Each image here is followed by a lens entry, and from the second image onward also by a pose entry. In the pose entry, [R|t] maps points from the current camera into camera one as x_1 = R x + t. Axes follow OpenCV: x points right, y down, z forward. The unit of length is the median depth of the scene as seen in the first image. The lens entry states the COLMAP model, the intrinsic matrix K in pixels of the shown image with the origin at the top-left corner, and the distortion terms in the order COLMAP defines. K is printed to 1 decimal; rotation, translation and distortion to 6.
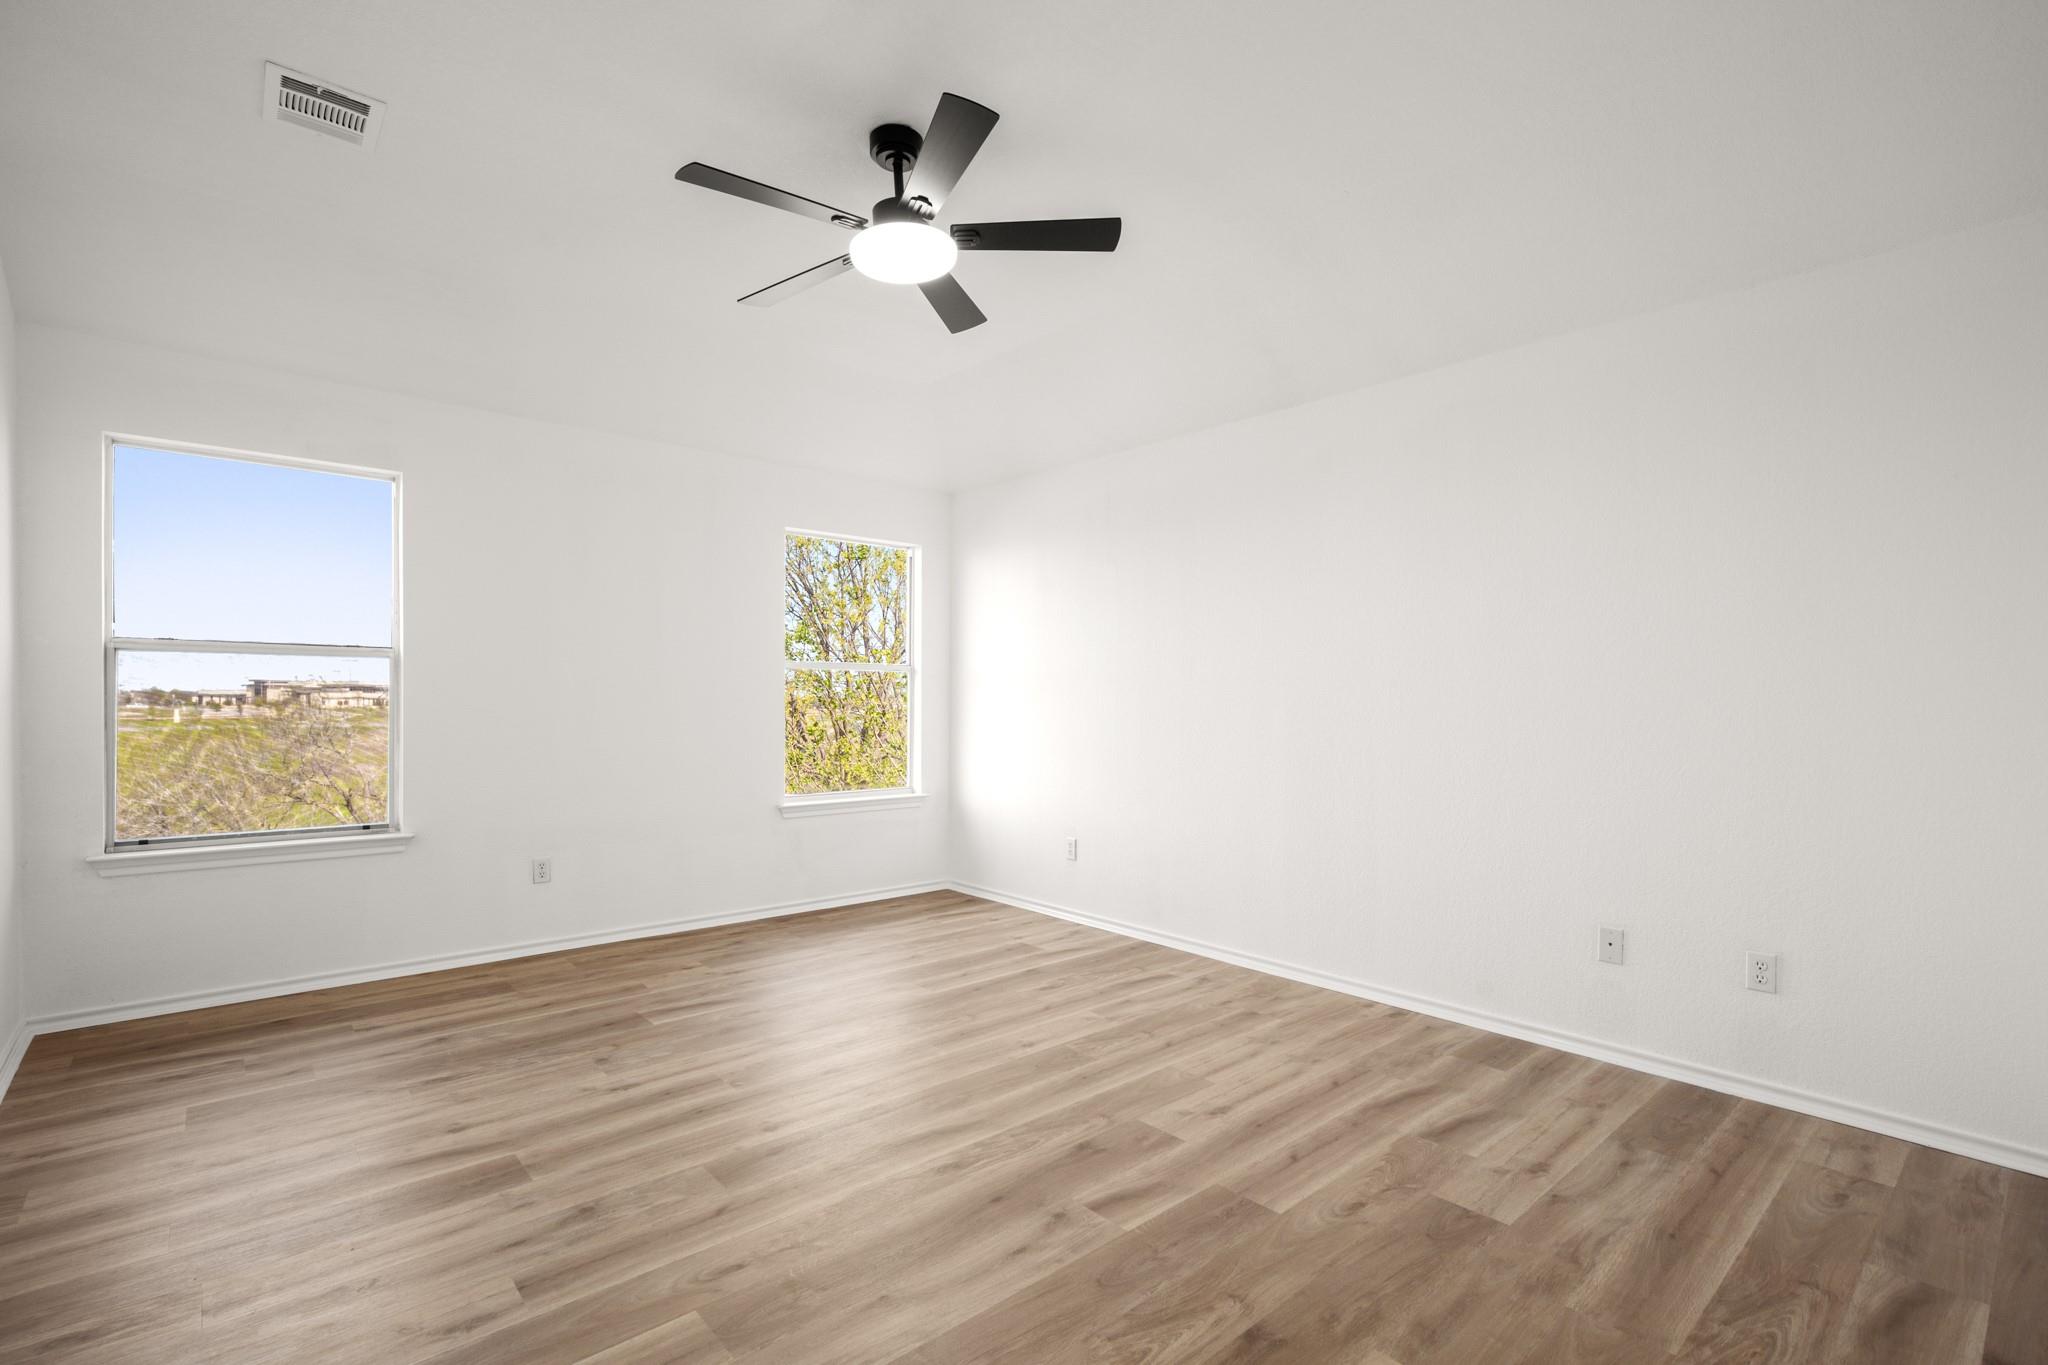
lens RADIAL K [[931.4, 0, 1029.1], [0, 931.4, 697.0], [0, 0, 1]] dist [0.014528, -0.000291]
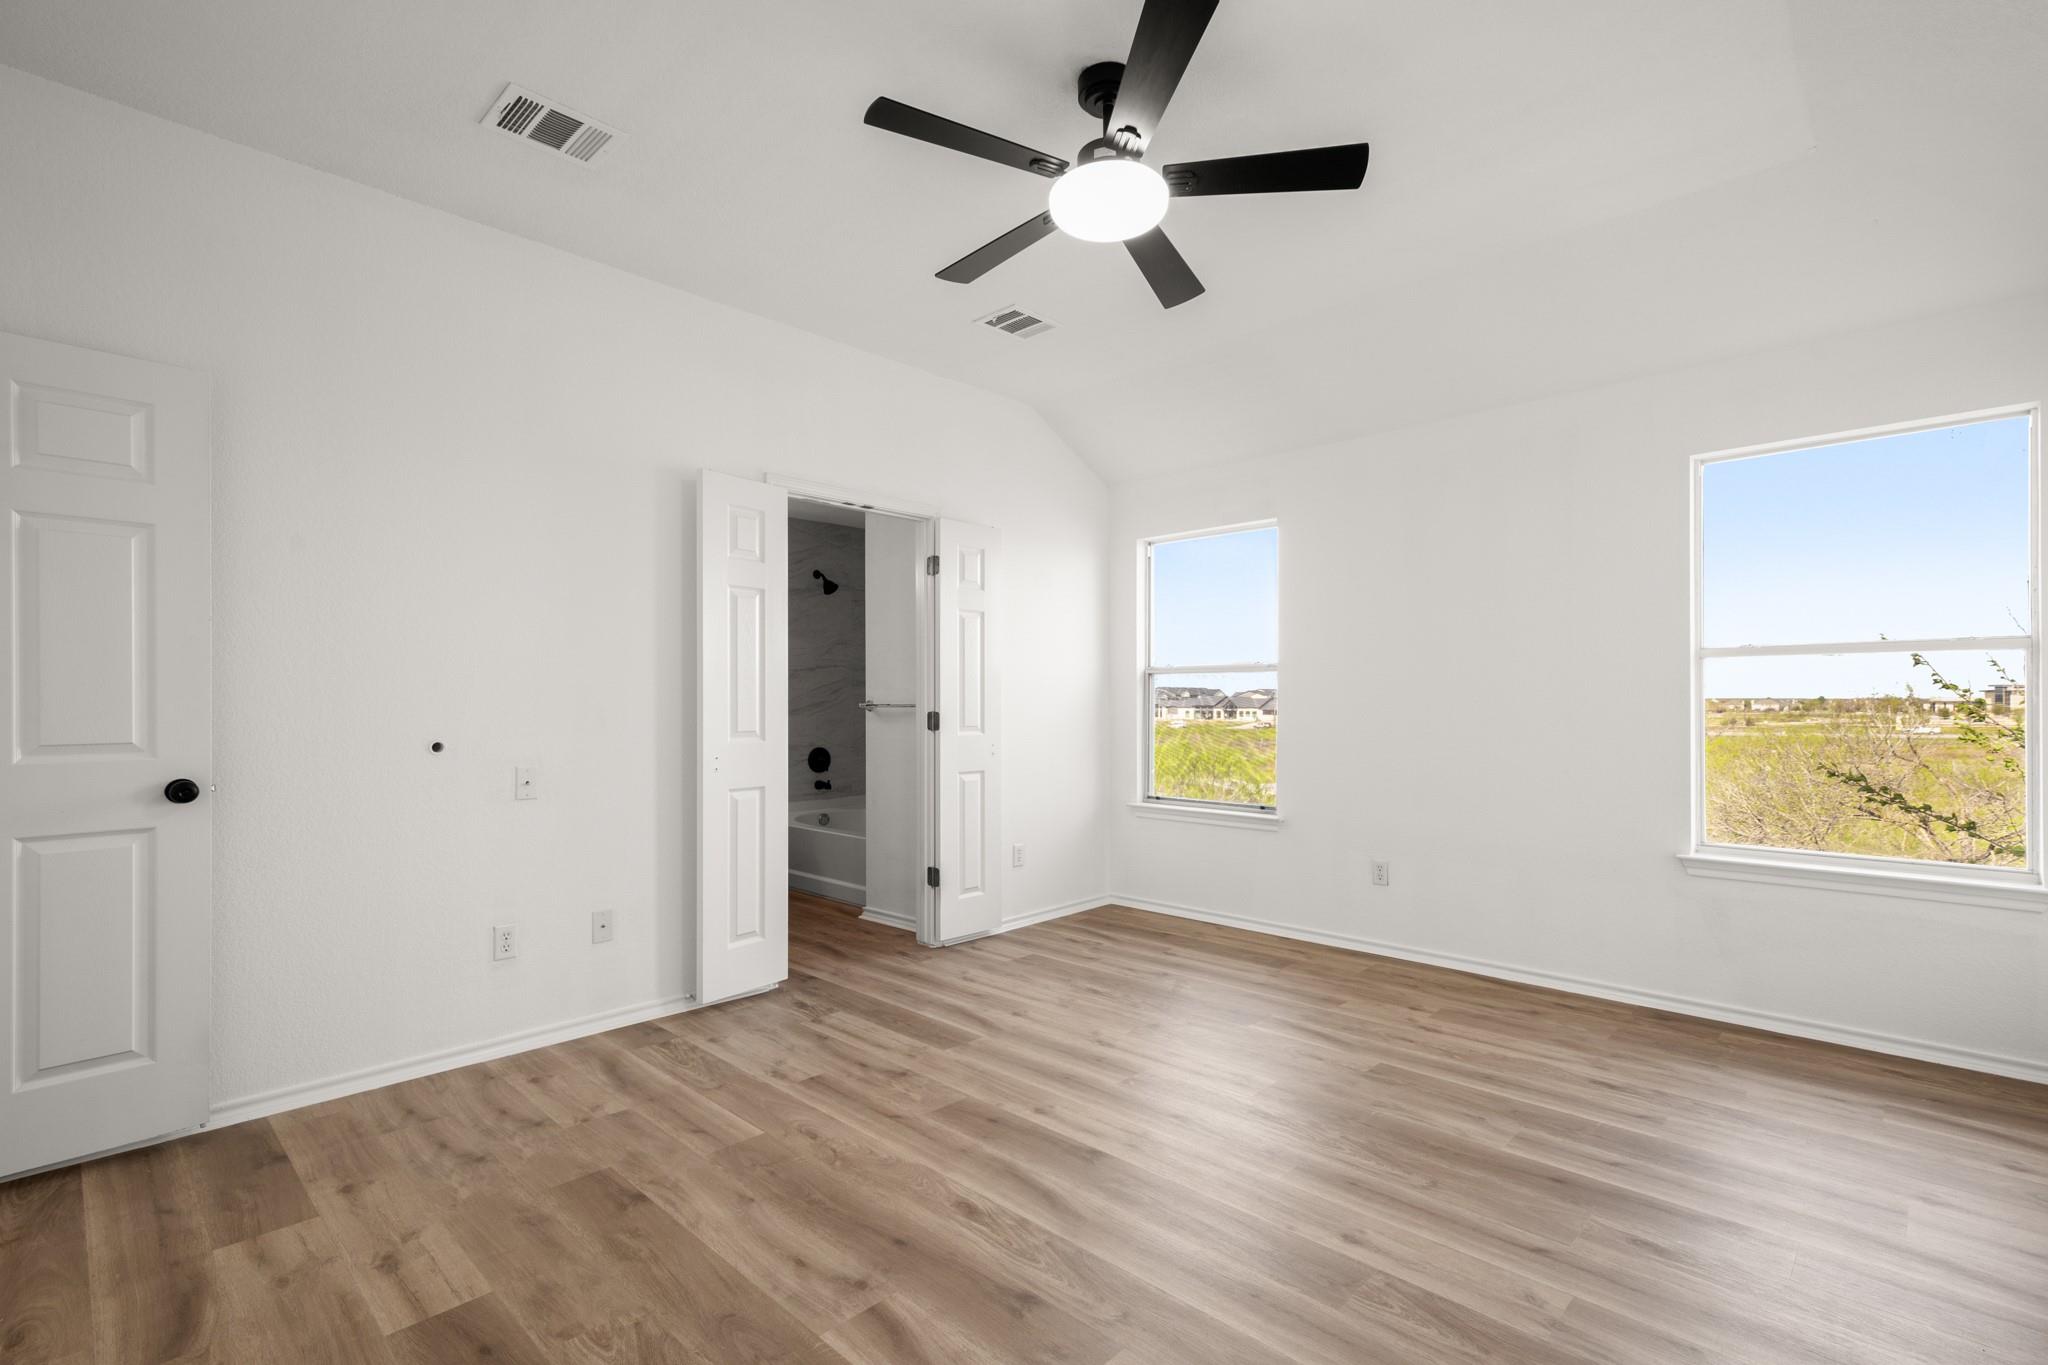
lens RADIAL K [[931.4, 0, 1034.5], [0, 931.4, 682.7], [0, 0, 1]] dist [0.014528, -0.000291]
pose [[0.093972, -0.028162, -0.995176, 0.587396], [0.005273, 0.999600, -0.027790, 0.005107], [0.995561, -0.002636, 0.094083, 0.668568]]
